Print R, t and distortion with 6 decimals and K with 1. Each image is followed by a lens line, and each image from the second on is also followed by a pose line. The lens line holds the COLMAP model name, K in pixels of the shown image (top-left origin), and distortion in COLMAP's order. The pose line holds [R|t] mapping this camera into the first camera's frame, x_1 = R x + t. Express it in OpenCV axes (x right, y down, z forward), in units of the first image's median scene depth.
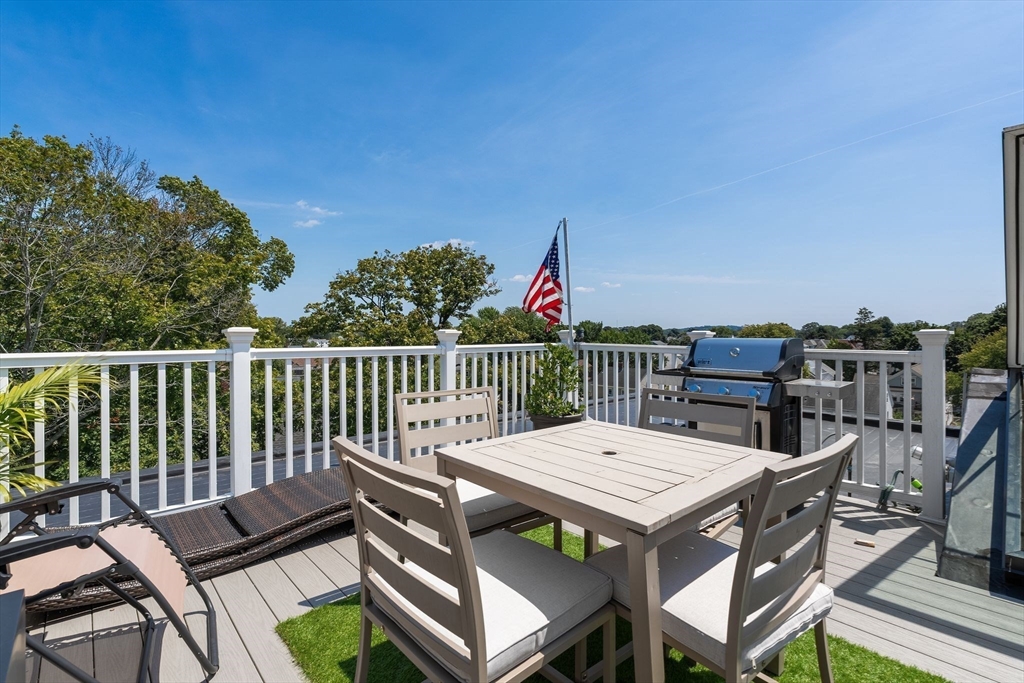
lens RADIAL K [[463.1, 0, 512.3], [0, 463.1, 344.9], [0, 0, 1]] dist [-0.000047, 0.000202]
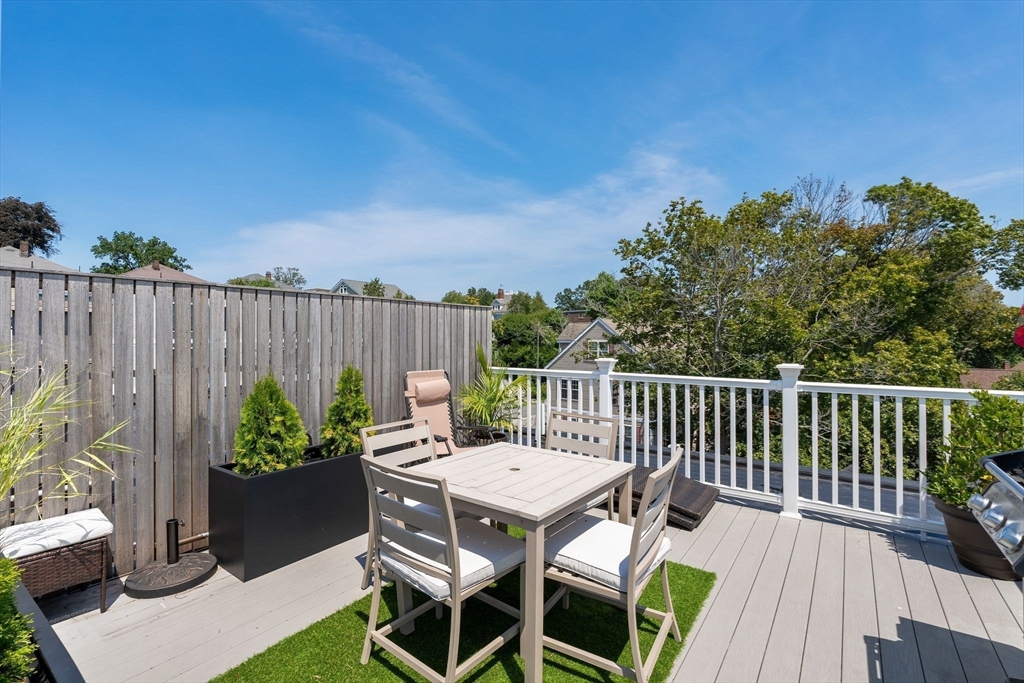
lens RADIAL K [[463.1, 0, 512.3], [0, 463.1, 344.9], [0, 0, 1]] dist [-0.000047, 0.000202]
pose [[0.197710, 0.005144, -0.980247, 0.134932], [-0.019052, 0.999818, 0.001404, -0.012474], [0.980075, 0.018398, 0.197772, 0.058757]]
